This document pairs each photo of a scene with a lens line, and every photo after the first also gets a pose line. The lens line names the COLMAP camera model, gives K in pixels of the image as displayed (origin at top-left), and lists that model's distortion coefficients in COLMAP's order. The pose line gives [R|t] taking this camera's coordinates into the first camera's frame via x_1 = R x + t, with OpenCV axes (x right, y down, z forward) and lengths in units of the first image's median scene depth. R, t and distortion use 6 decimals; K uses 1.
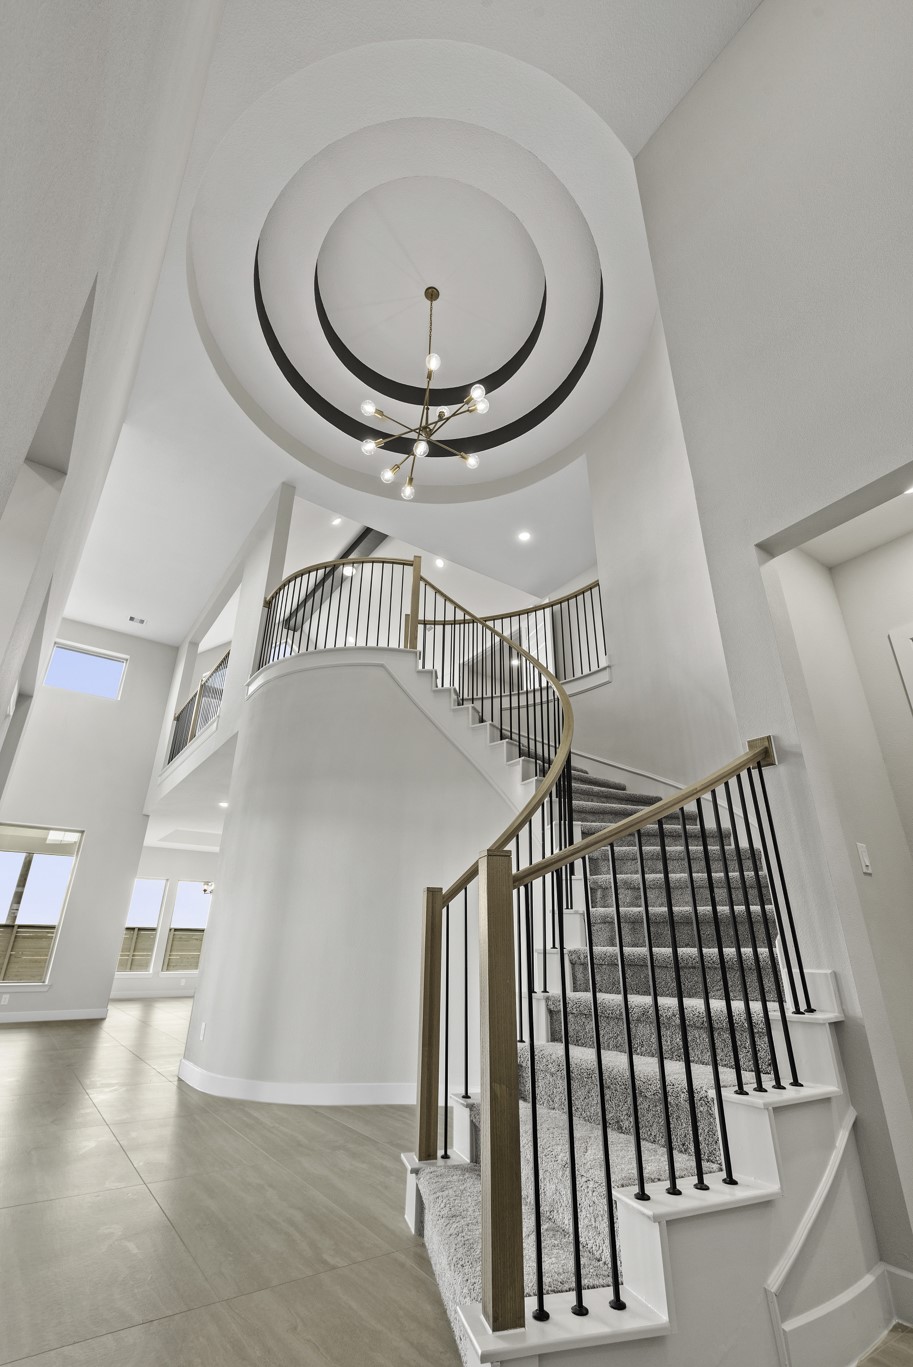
lens RADIAL K [[614.1, 0, 452.5], [0, 614.1, 677.6], [0, 0, 1]] dist [0.011478, -0.002524]
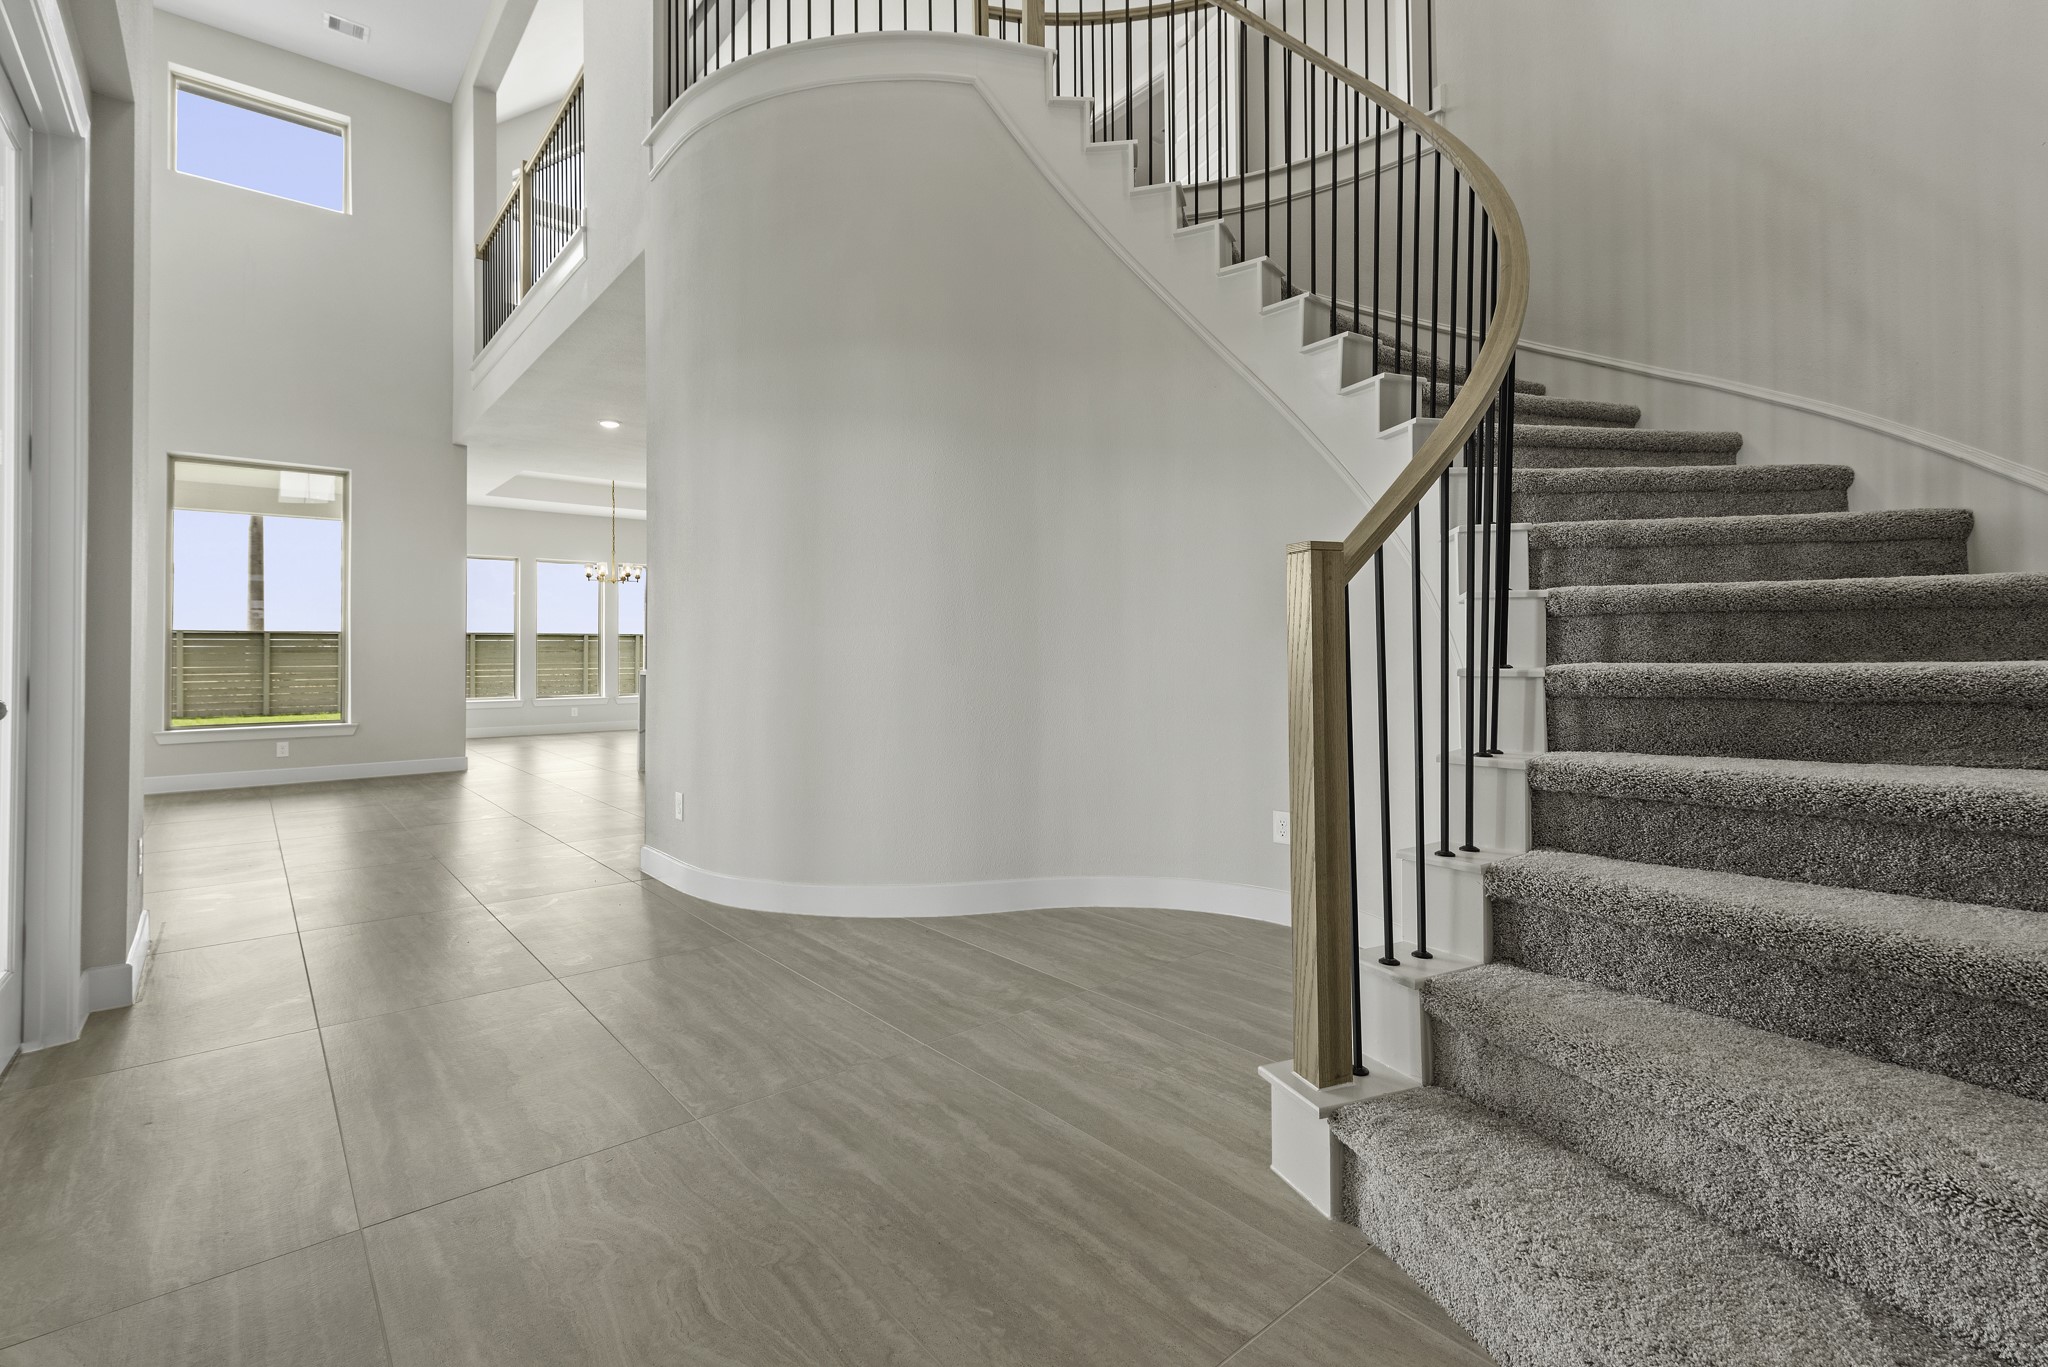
lens RADIAL K [[920.0, 0, 1012.9], [0, 920.0, 644.5], [0, 0, 1]] dist [0.011478, -0.002524]
pose [[0.995207, -0.016816, 0.096337, -0.202317], [-0.022626, 0.918782, 0.394117, 0.115013], [-0.095140, -0.394408, 0.913997, 0.296107]]
